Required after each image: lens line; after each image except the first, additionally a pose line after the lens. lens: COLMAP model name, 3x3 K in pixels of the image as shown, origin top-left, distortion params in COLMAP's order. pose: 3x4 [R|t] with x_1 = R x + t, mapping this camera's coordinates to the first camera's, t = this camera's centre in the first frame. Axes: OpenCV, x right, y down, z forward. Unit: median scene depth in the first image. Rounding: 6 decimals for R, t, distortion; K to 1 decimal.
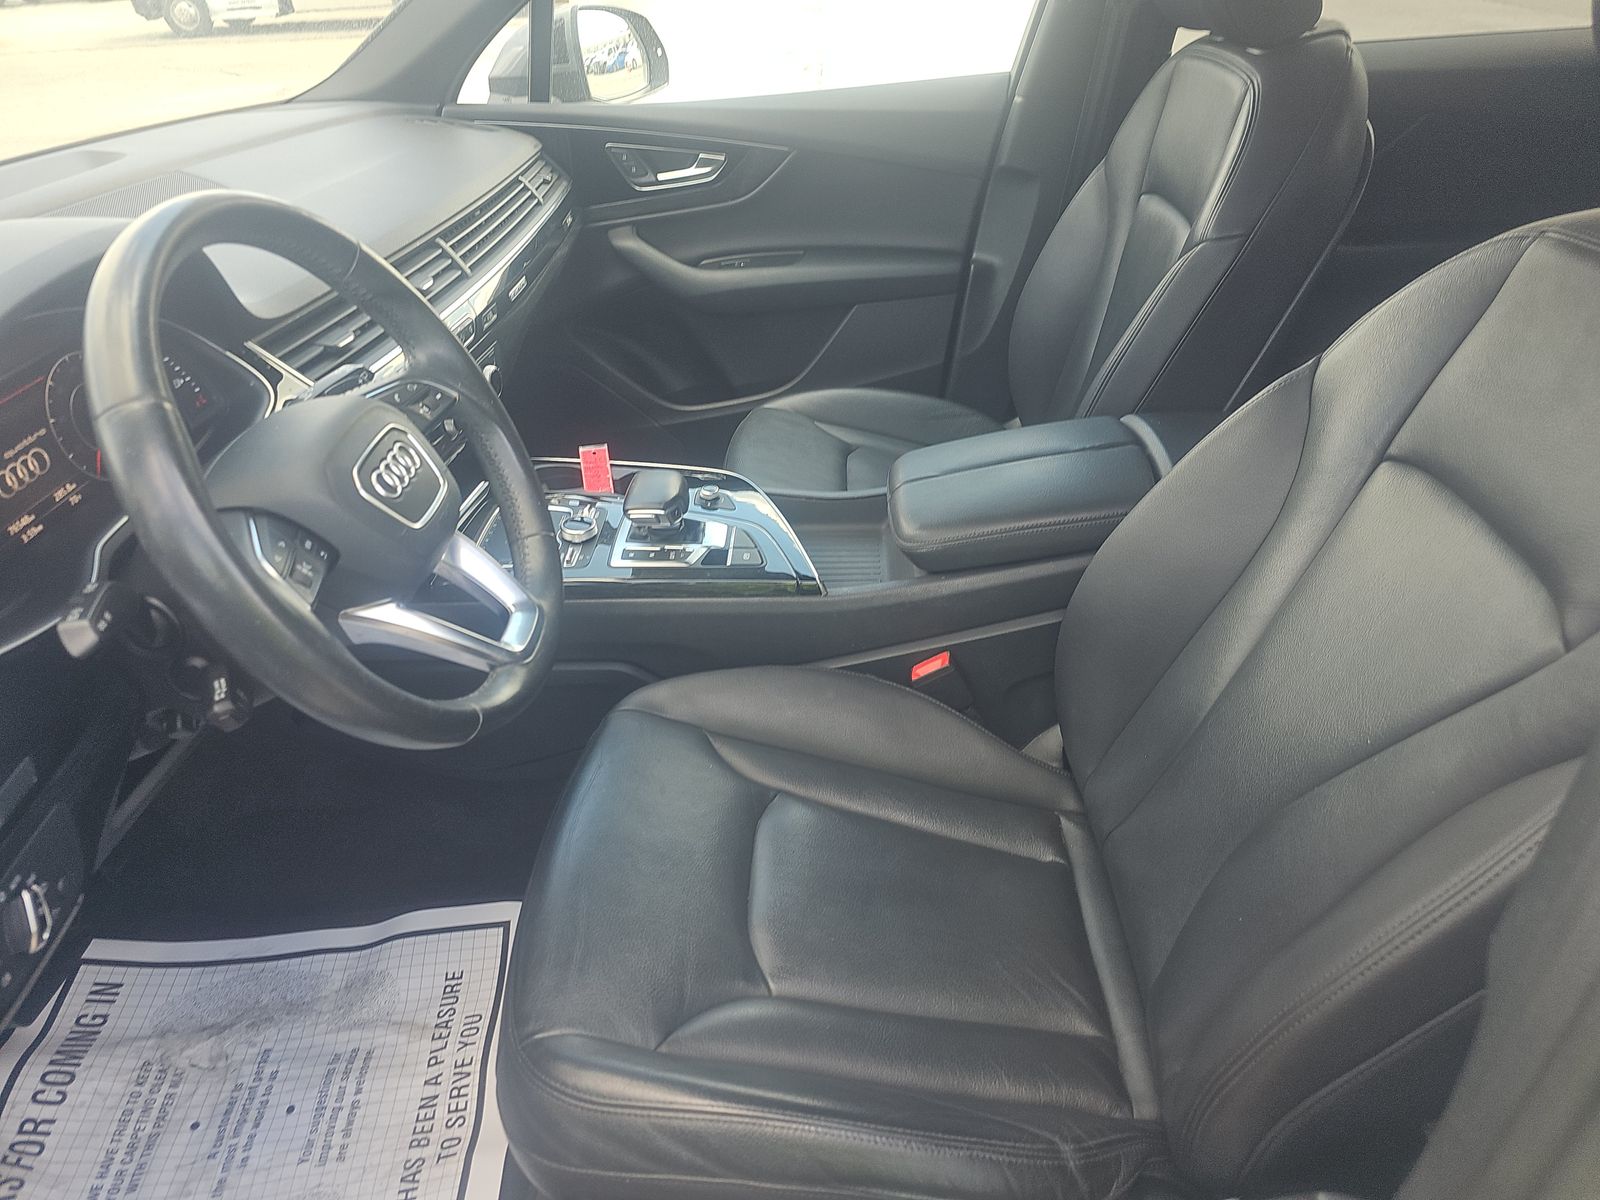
lens RADIAL K [[1070.2, 0, 790.2], [0, 1070.2, 573.7], [0, 0, 1]] dist [0.037107, -0.039815]
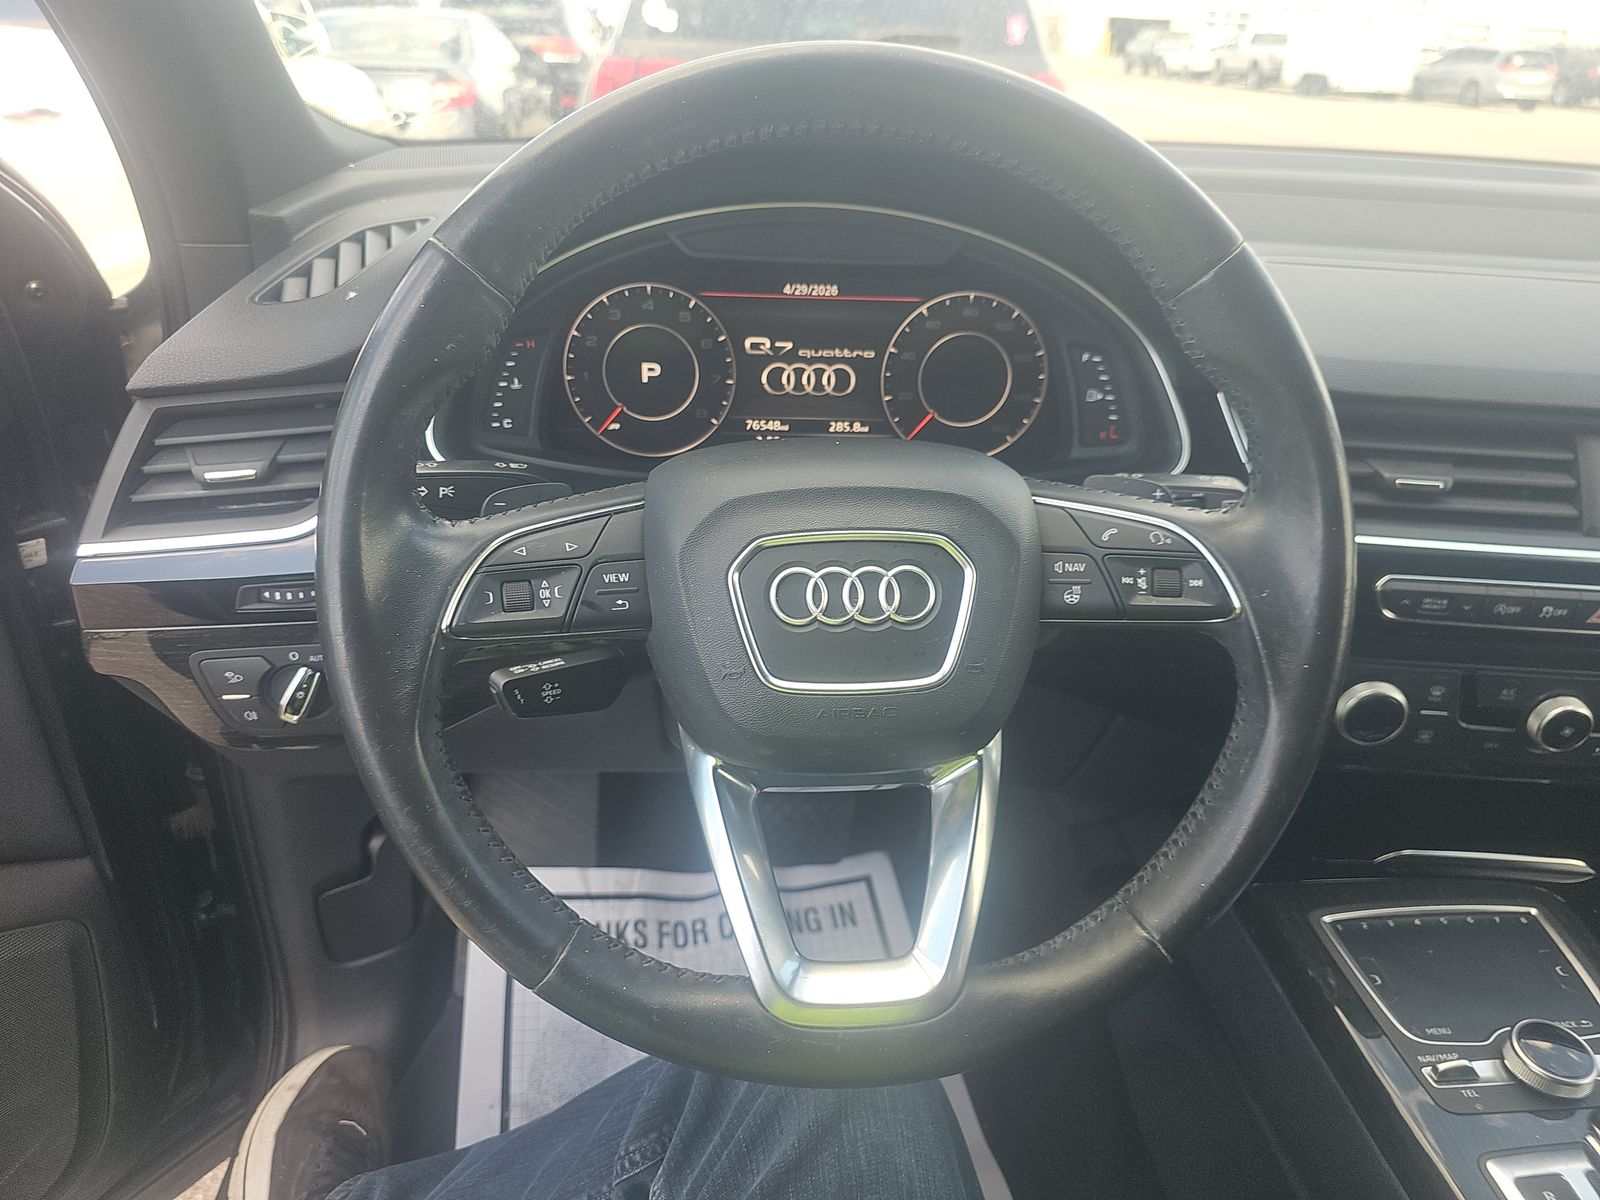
lens RADIAL K [[1070.2, 0, 790.2], [0, 1070.2, 573.7], [0, 0, 1]] dist [0.037107, -0.039815]
pose [[0.067749, 0.490844, -0.868610, 0.086221], [-0.551373, 0.744002, 0.377424, -0.282021], [0.831503, 0.453358, 0.321043, 0.769970]]
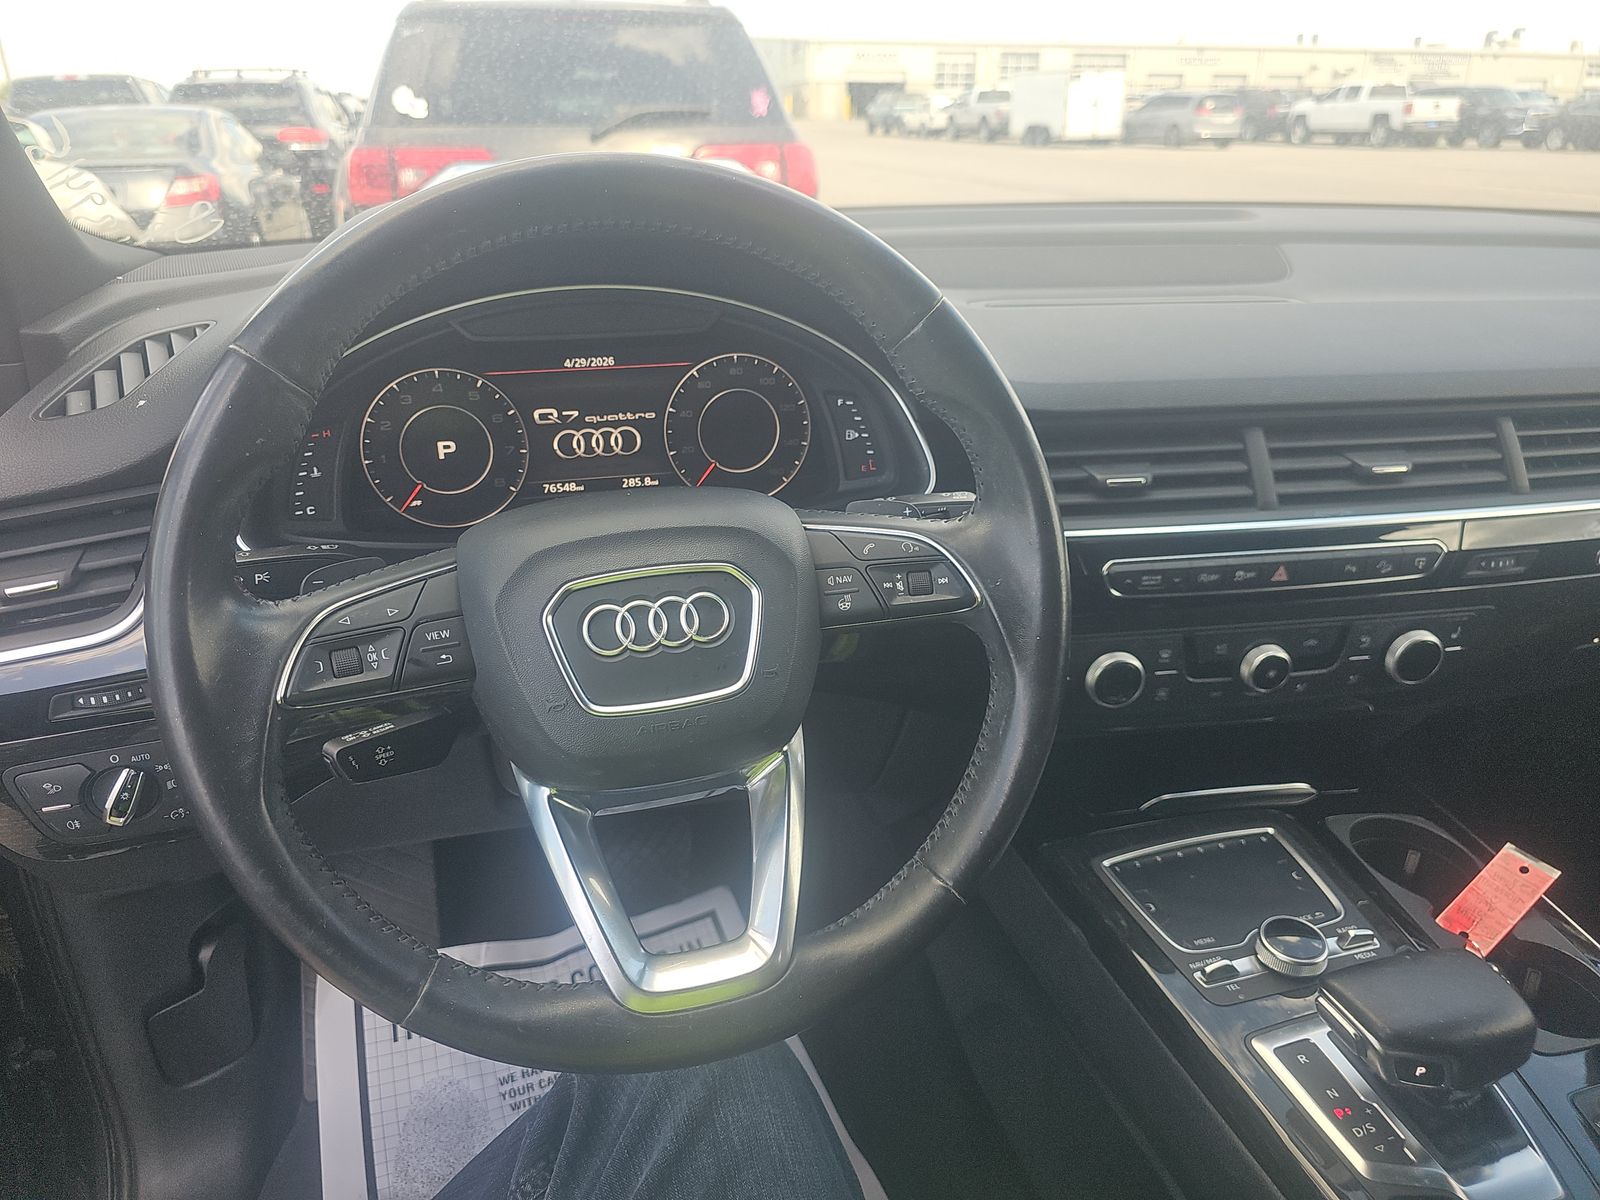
lens RADIAL K [[1070.2, 0, 790.2], [0, 1070.2, 573.7], [0, 0, 1]] dist [0.037107, -0.039815]
pose [[0.272698, 0.424492, -0.863390, 0.165238], [-0.509911, 0.824764, 0.244448, -0.301449], [0.815859, 0.373591, 0.441365, 0.754805]]
